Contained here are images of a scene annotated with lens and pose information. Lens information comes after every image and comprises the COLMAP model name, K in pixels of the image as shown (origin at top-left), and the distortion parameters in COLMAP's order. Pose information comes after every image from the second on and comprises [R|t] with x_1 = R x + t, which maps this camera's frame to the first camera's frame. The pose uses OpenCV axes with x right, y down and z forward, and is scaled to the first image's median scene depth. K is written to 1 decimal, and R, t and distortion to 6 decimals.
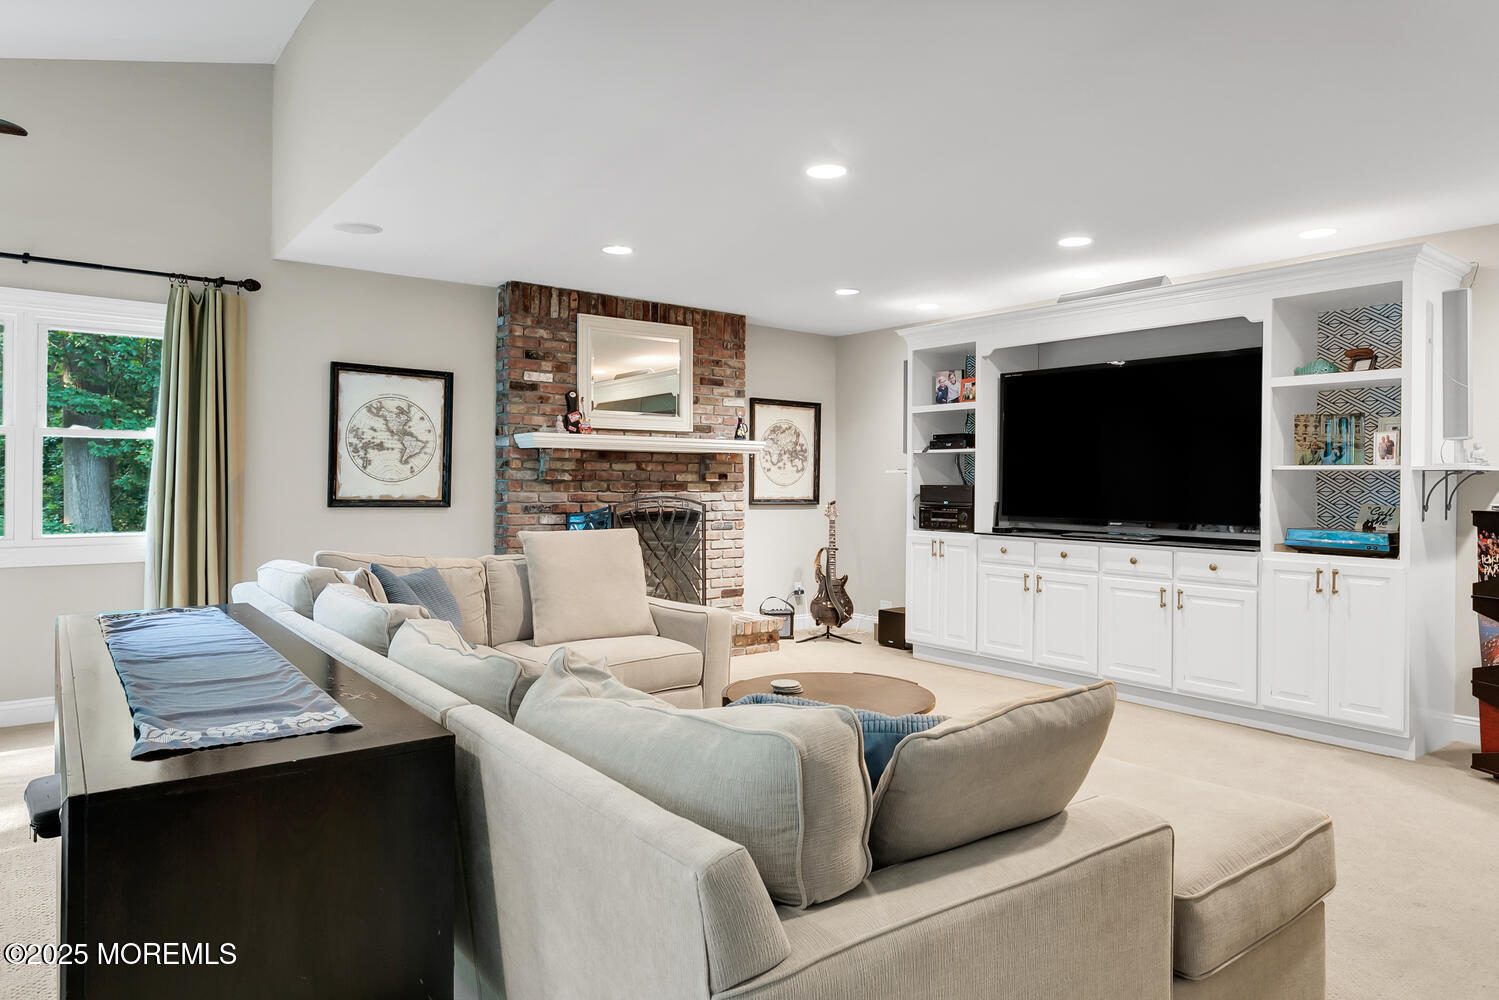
lens RADIAL K [[943.3, 0, 748.2], [0, 943.3, 492.2], [0, 0, 1]] dist [-0.002531, 0.003535]
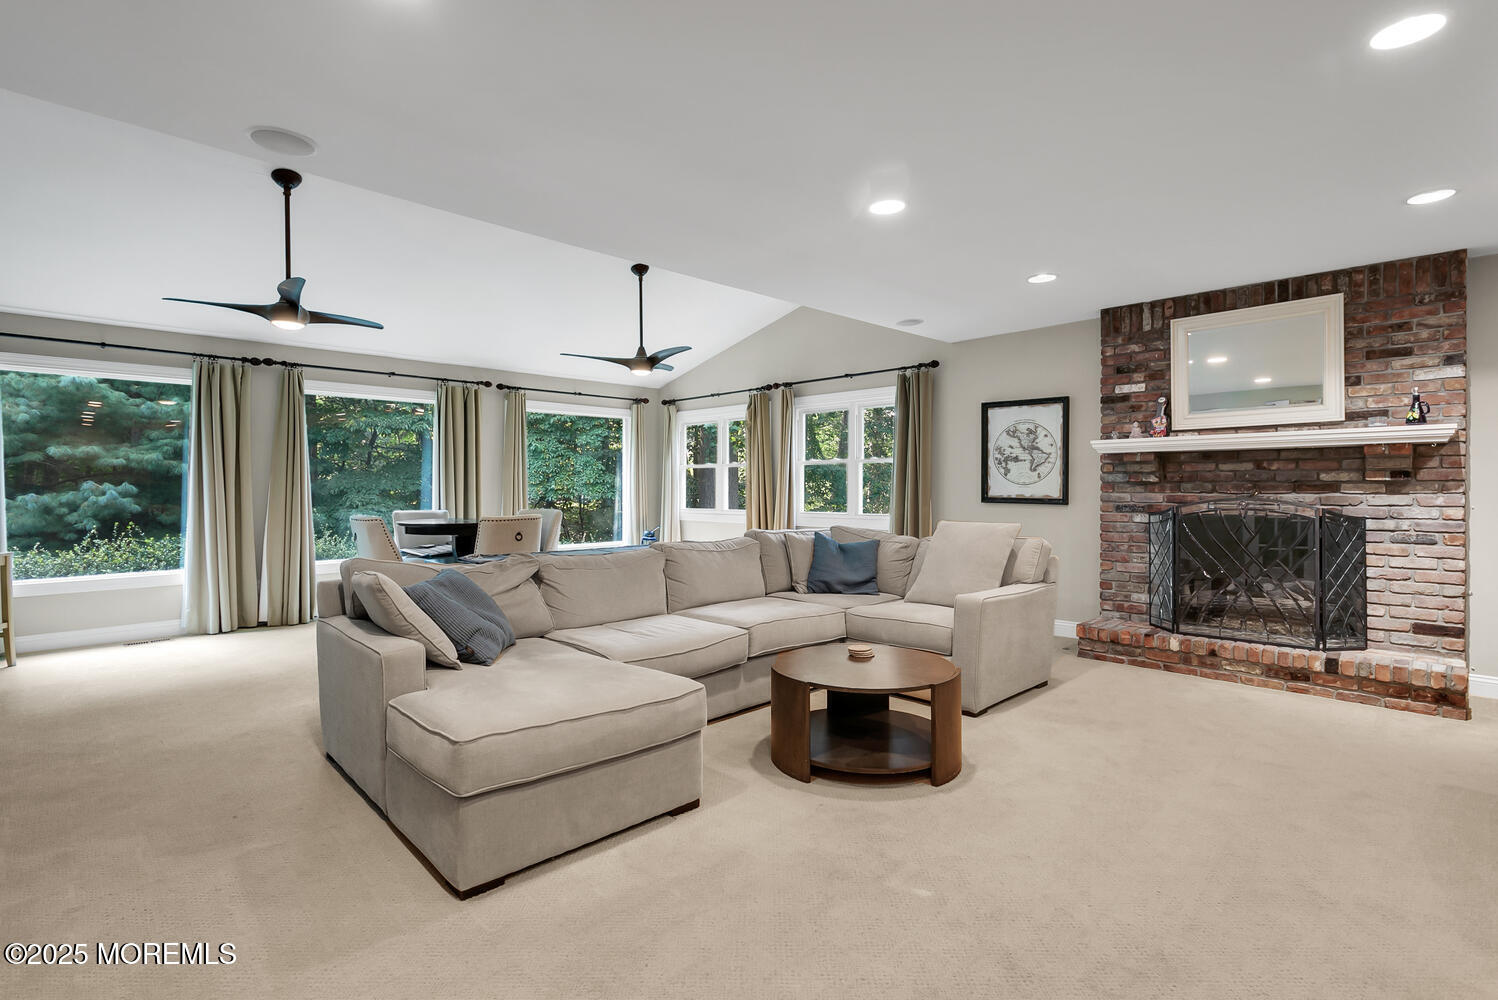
lens RADIAL K [[695.8, 0, 753.0], [0, 695.8, 492.1], [0, 0, 1]] dist [-0.003072, 0.000796]
pose [[0.129876, 0.003643, -0.991524, 0.521265], [-0.003223, 0.999990, 0.003252, -0.002320], [0.991525, 0.002773, 0.129886, 0.453249]]
